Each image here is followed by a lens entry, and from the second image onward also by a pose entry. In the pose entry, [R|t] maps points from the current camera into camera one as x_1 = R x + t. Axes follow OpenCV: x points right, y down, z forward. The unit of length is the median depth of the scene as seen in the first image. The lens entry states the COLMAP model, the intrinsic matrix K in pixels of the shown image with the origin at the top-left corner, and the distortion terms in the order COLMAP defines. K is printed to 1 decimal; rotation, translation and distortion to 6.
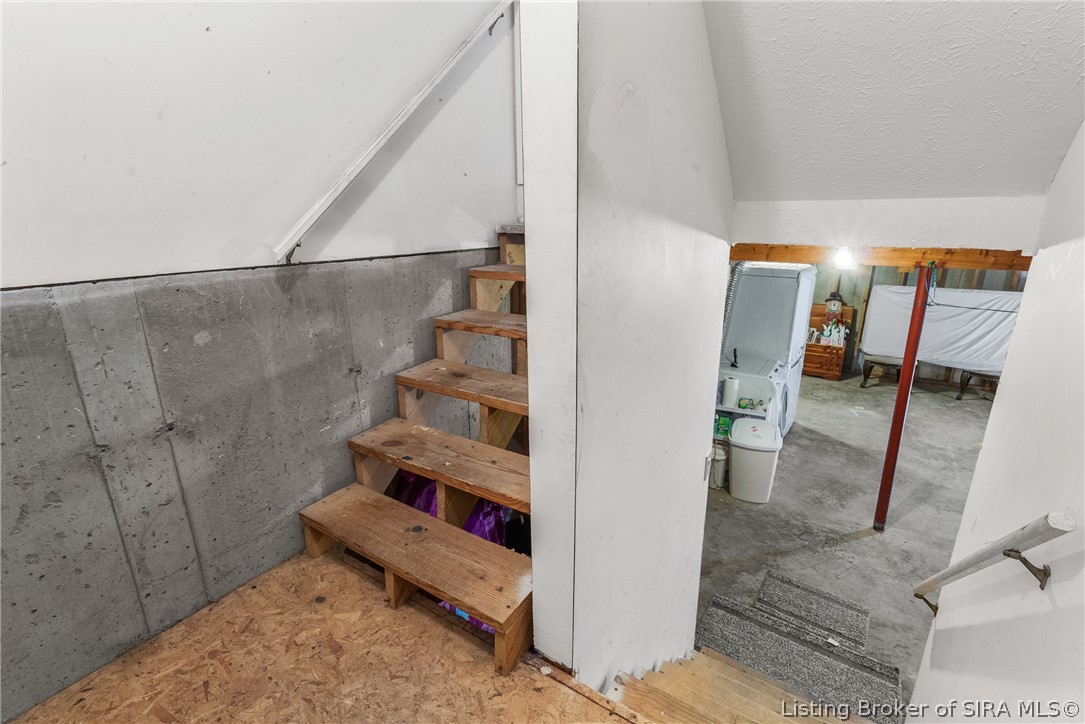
lens RADIAL K [[486.1, 0, 542.5], [0, 486.1, 362.0], [0, 0, 1]] dist [0.000176, 0.000030]
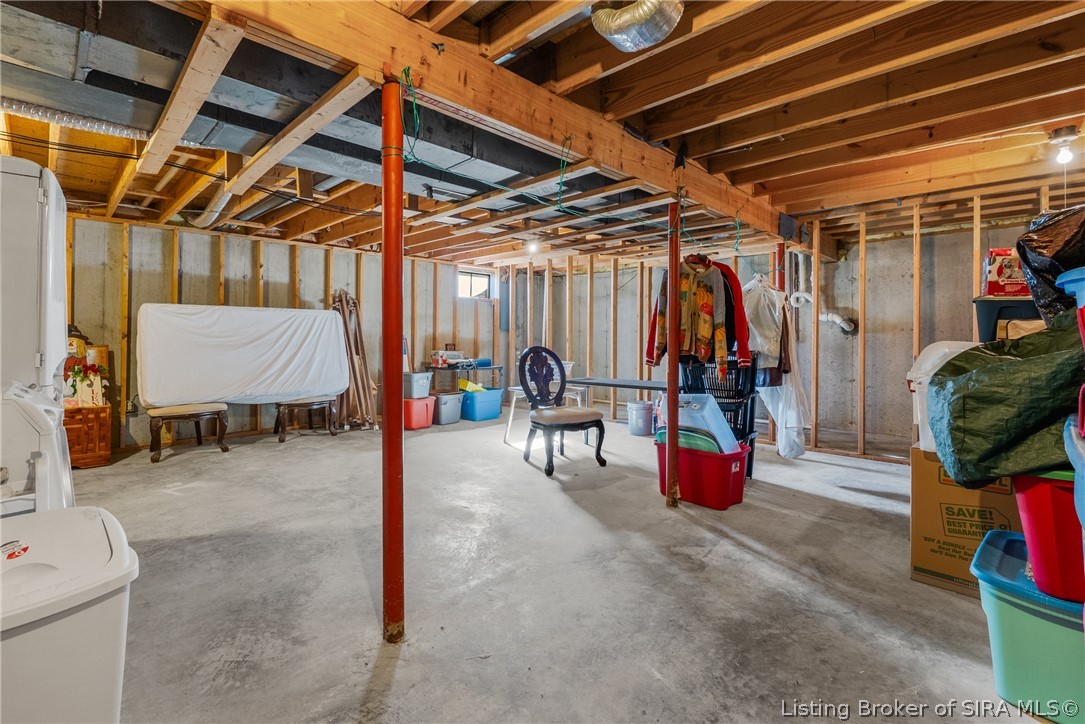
lens RADIAL K [[487.7, 0, 540.9], [0, 487.7, 341.5], [0, 0, 1]] dist [0.000355, -0.000048]
pose [[0.187724, 0.000507, 0.982222, 0.128965], [0.264688, 0.962980, -0.051085, 0.066038], [-0.945886, 0.269572, 0.180641, 0.366195]]
